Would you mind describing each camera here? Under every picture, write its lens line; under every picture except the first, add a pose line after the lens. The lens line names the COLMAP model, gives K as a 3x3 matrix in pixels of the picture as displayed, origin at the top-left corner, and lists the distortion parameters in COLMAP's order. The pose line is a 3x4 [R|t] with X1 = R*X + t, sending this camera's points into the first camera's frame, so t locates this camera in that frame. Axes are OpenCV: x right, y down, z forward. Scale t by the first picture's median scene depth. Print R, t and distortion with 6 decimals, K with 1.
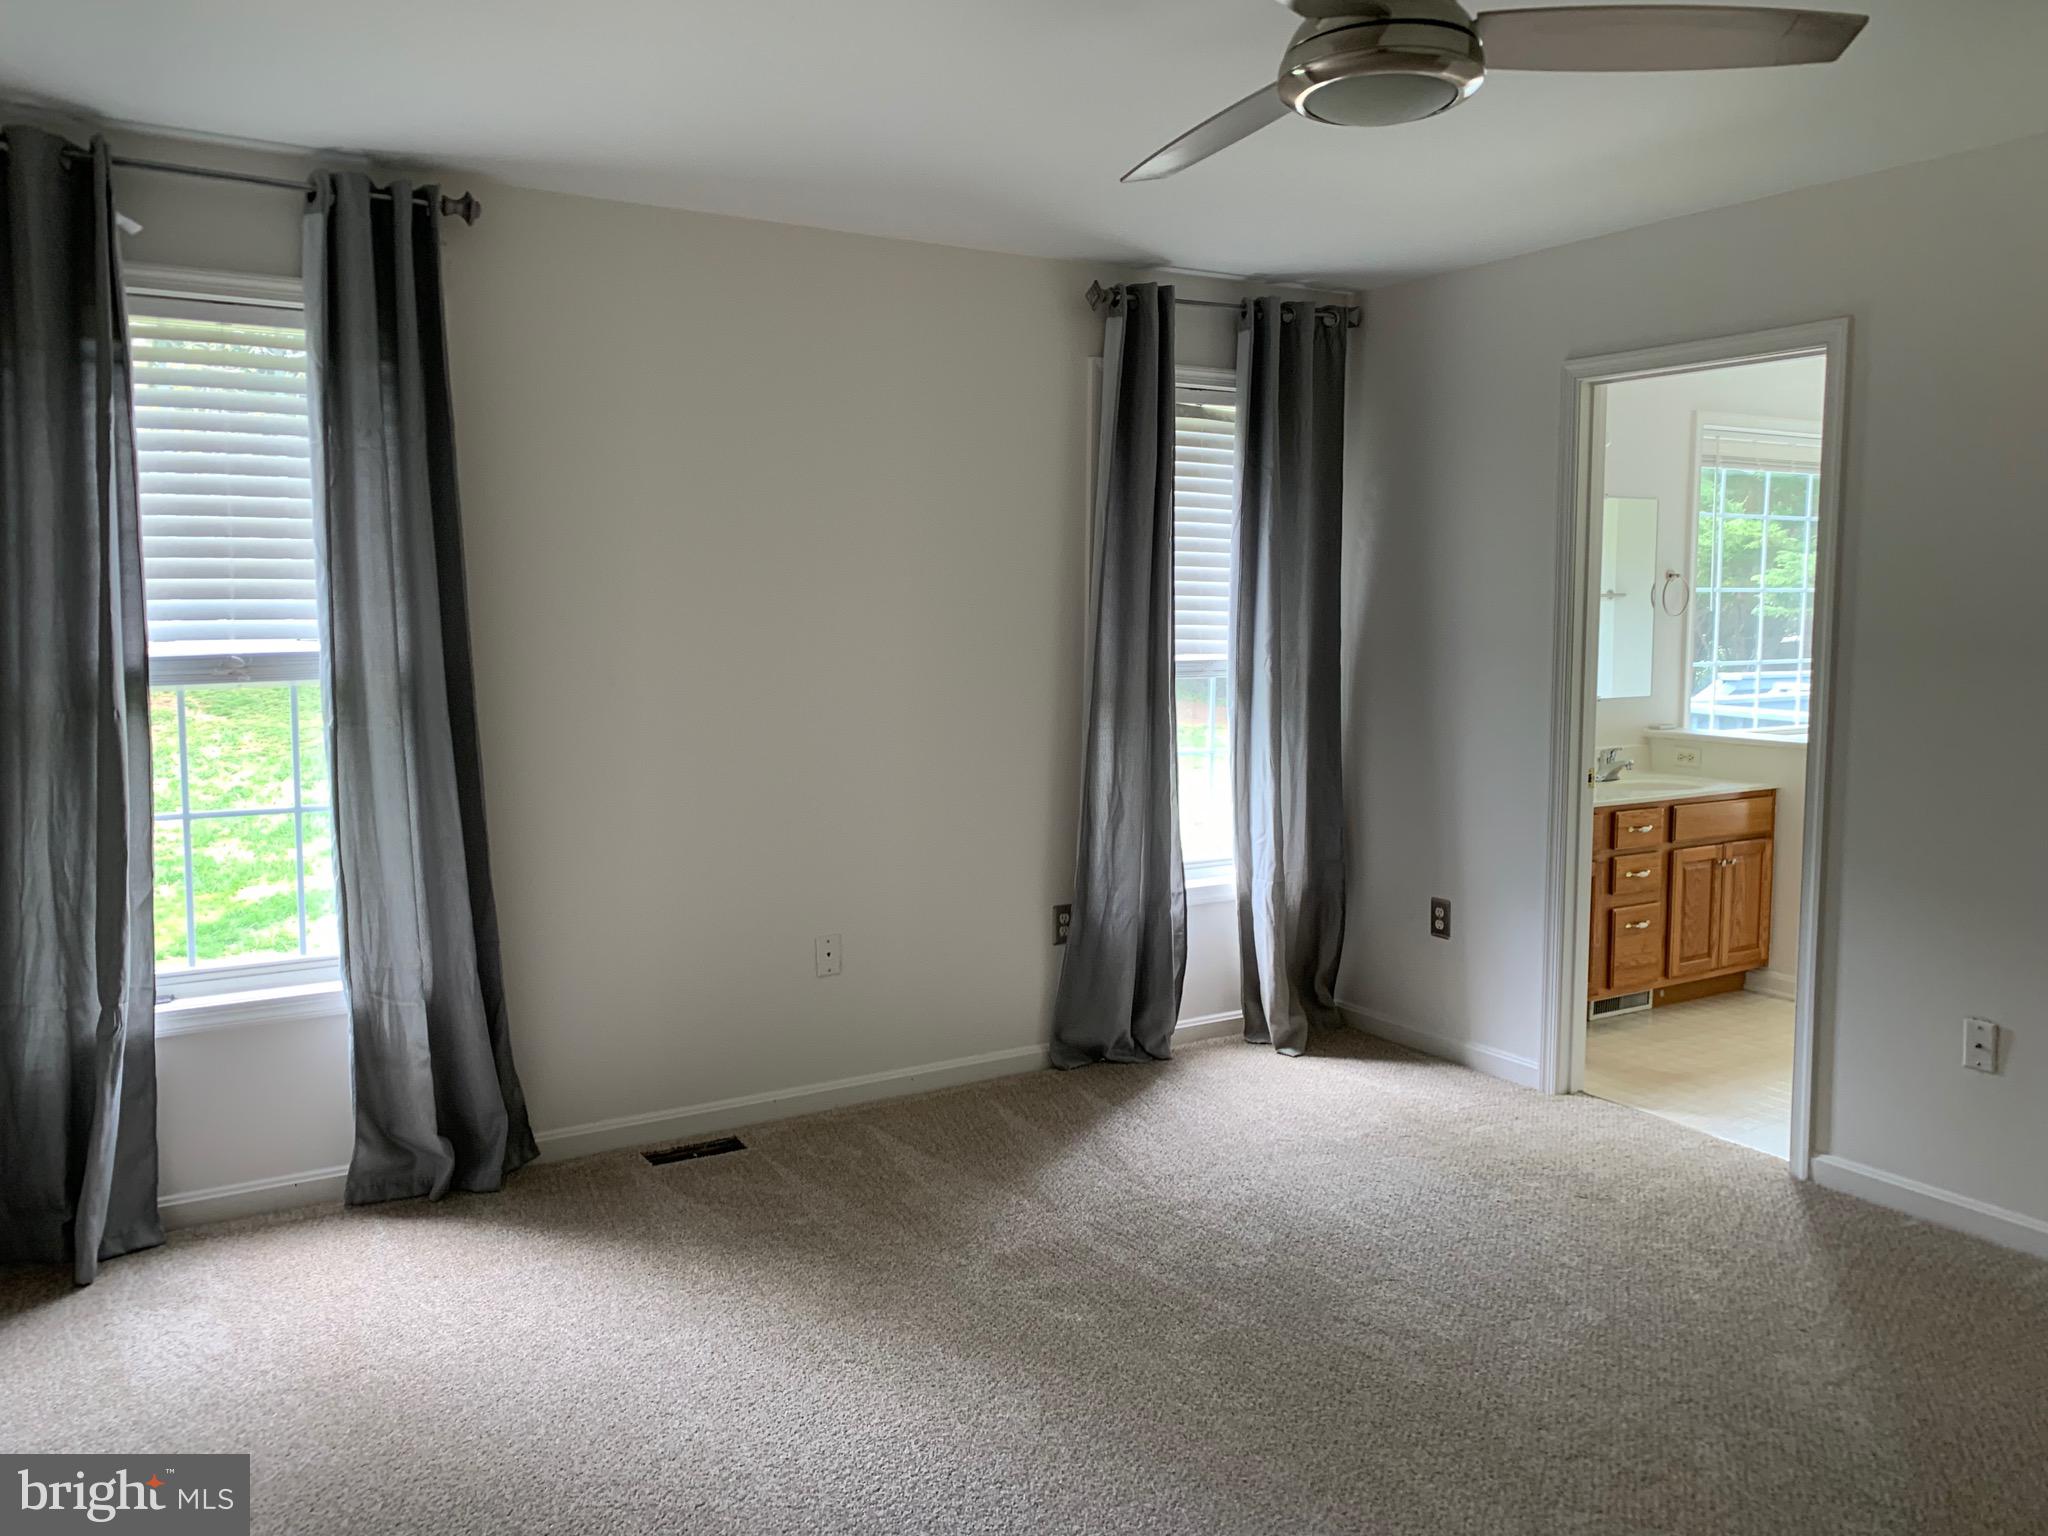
lens RADIAL K [[1572.1, 0, 1018.6], [0, 1572.1, 729.2], [0, 0, 1]] dist [0.049657, -0.048528]
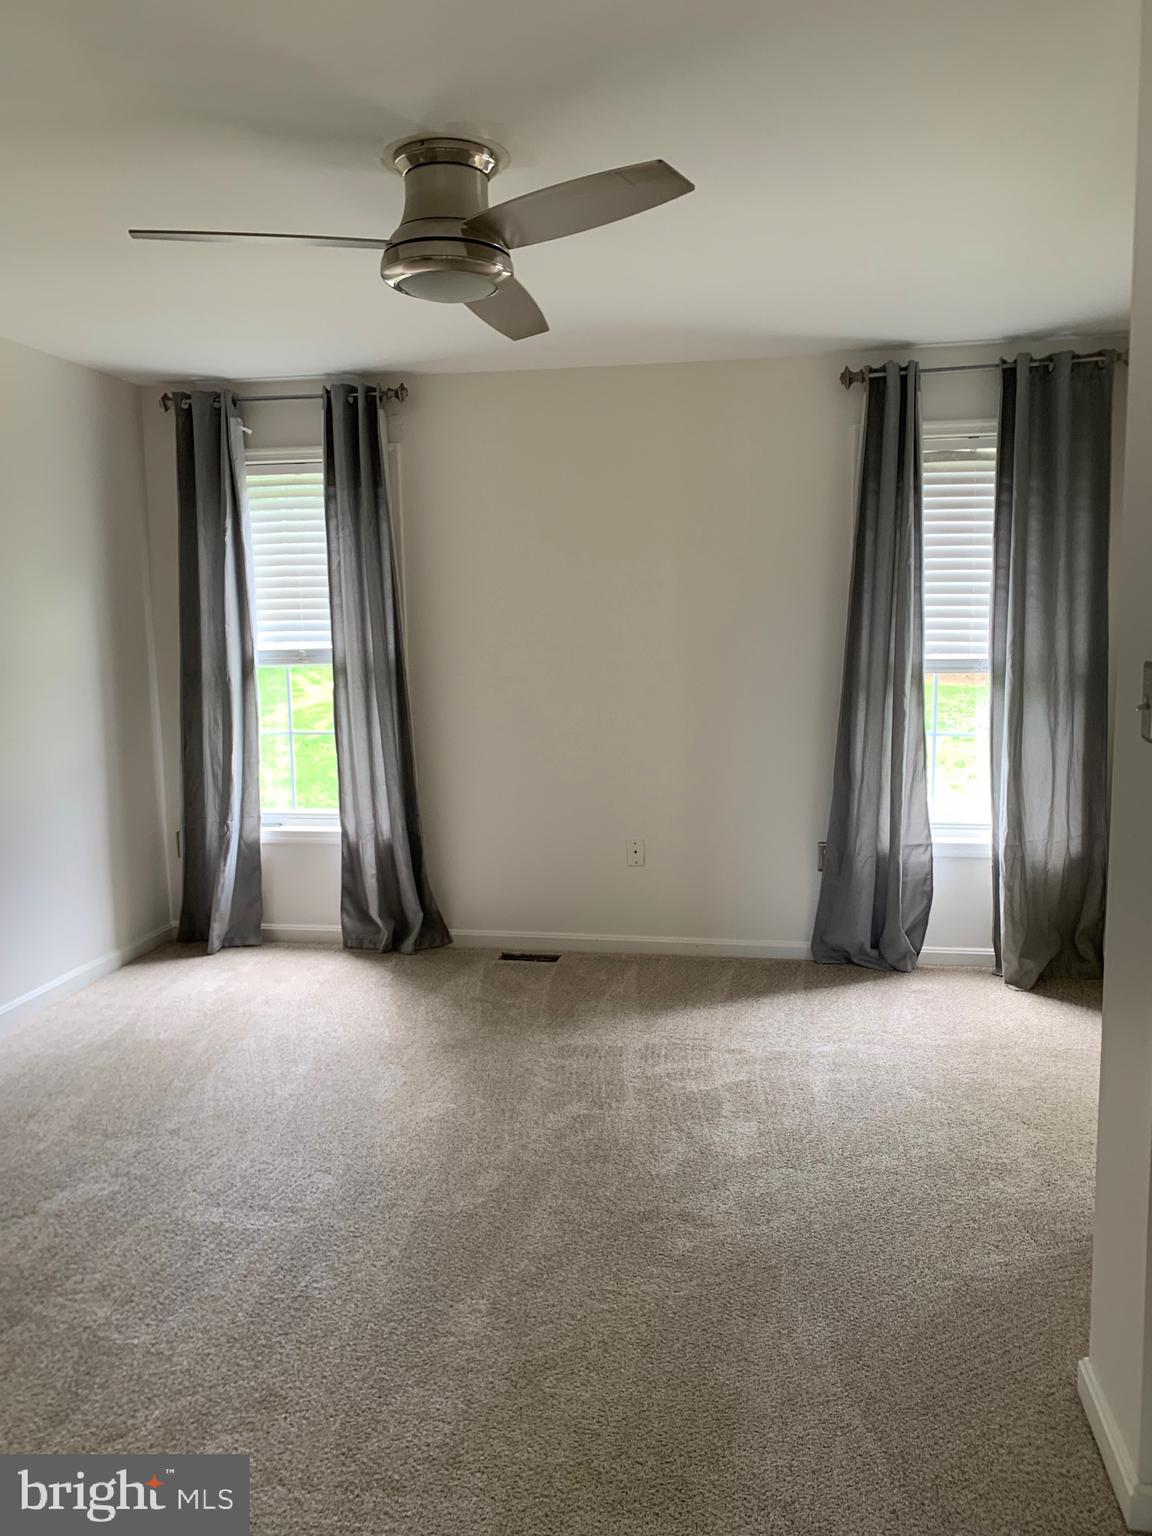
lens RADIAL K [[1179.1, 0, 579.3], [0, 1179.1, 758.7], [0, 0, 1]] dist [0.049657, -0.048528]
pose [[0.755725, 0.065453, -0.651610, 0.568196], [-0.041776, 0.997785, 0.051774, -0.001930], [0.653555, -0.011906, 0.756785, 0.113288]]
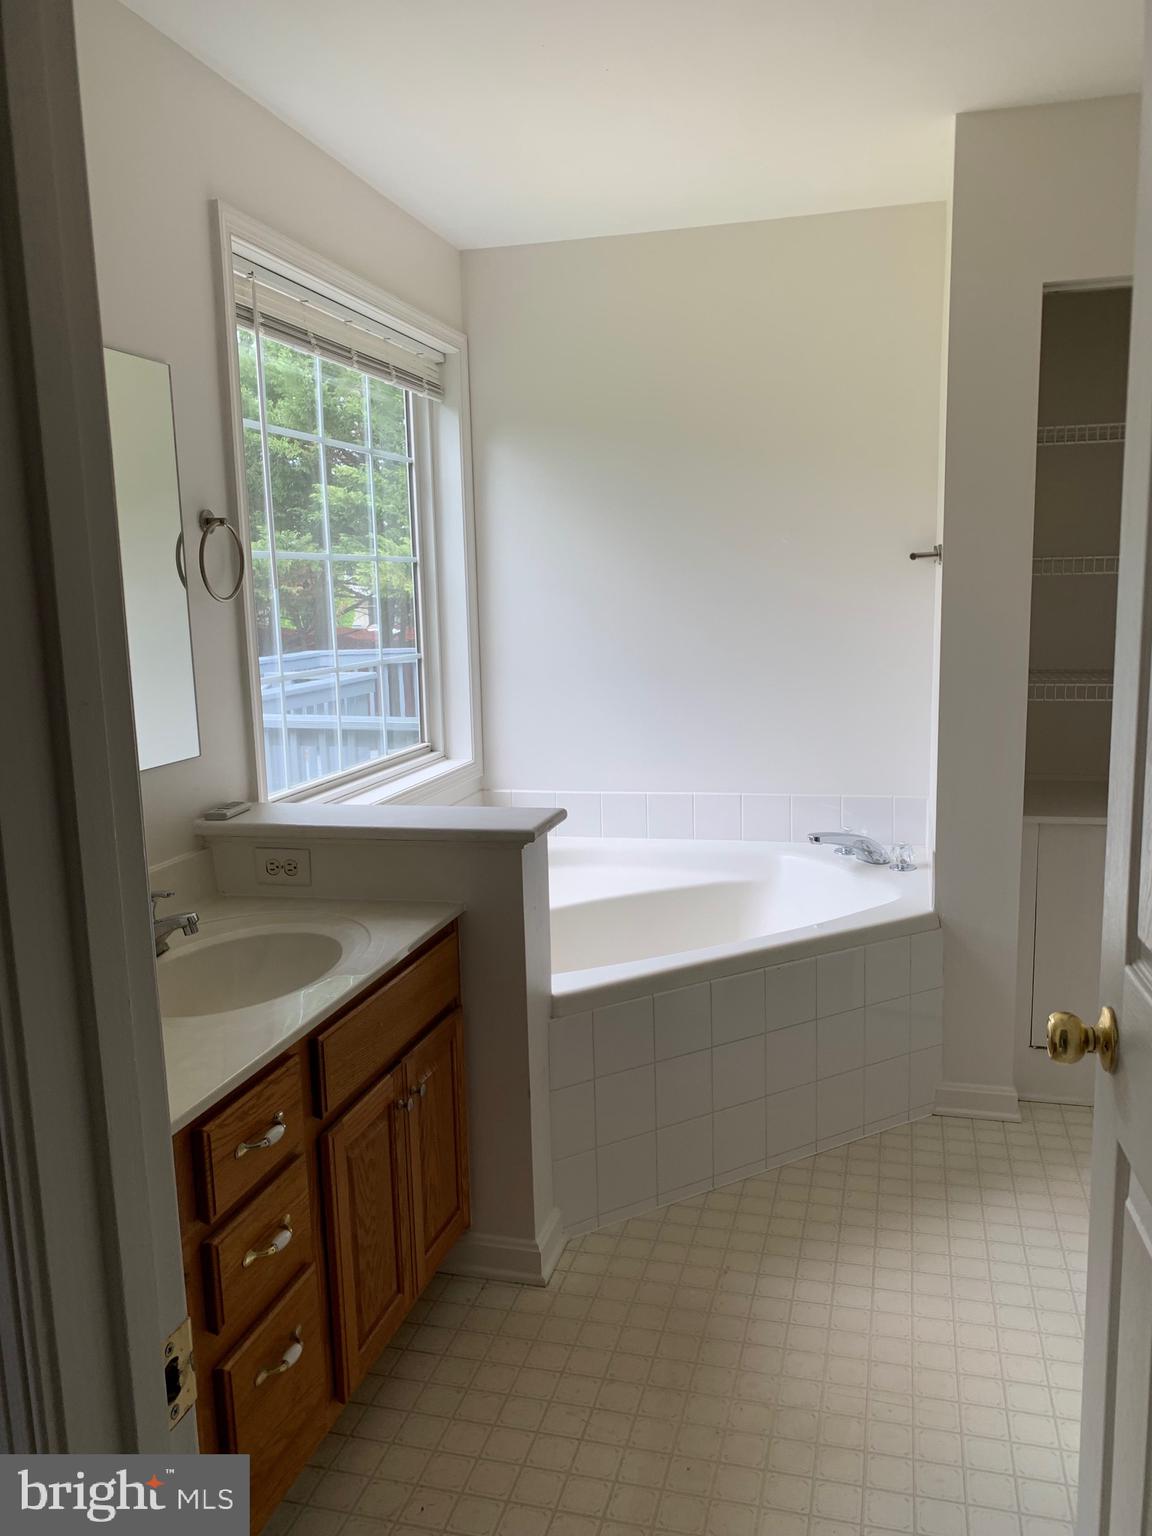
lens RADIAL K [[1179.1, 0, 580.5], [0, 1179.1, 760.6], [0, 0, 1]] dist [0.049657, -0.048528]
pose [[0.722601, -0.120030, 0.680764, 0.316693], [0.084645, 0.992763, 0.085193, -0.058999], [-0.686063, -0.003937, 0.727532, 0.890348]]
